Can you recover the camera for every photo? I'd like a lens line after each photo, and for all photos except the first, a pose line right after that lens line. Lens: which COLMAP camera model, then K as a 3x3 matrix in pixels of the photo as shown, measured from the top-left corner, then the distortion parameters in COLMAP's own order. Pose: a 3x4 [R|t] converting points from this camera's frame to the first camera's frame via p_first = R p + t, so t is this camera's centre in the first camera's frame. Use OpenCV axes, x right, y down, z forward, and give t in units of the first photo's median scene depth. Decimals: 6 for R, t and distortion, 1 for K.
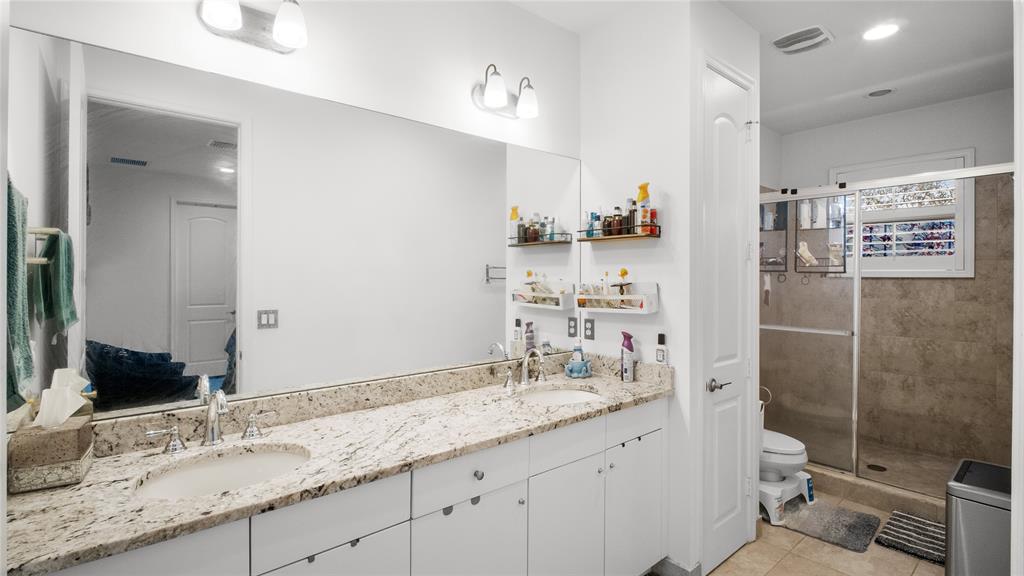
lens RADIAL K [[473.5, 0, 515.4], [0, 473.5, 279.2], [0, 0, 1]] dist [0.002325, -0.006508]
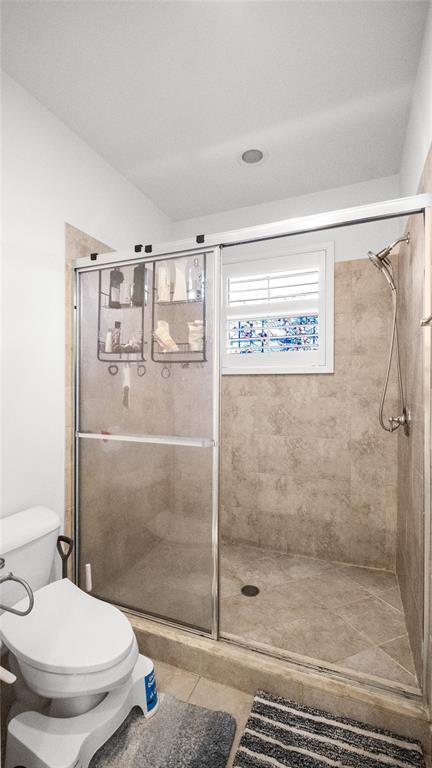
lens RADIAL K [[355.1, 0, 213.1], [0, 355.1, 386.5], [0, 0, 1]] dist [0.002325, -0.006508]
pose [[0.890847, -0.001705, 0.454300, 0.400872], [0.001648, 0.999999, 0.000520, 0.022990], [-0.454300, 0.000285, 0.890849, 0.441431]]
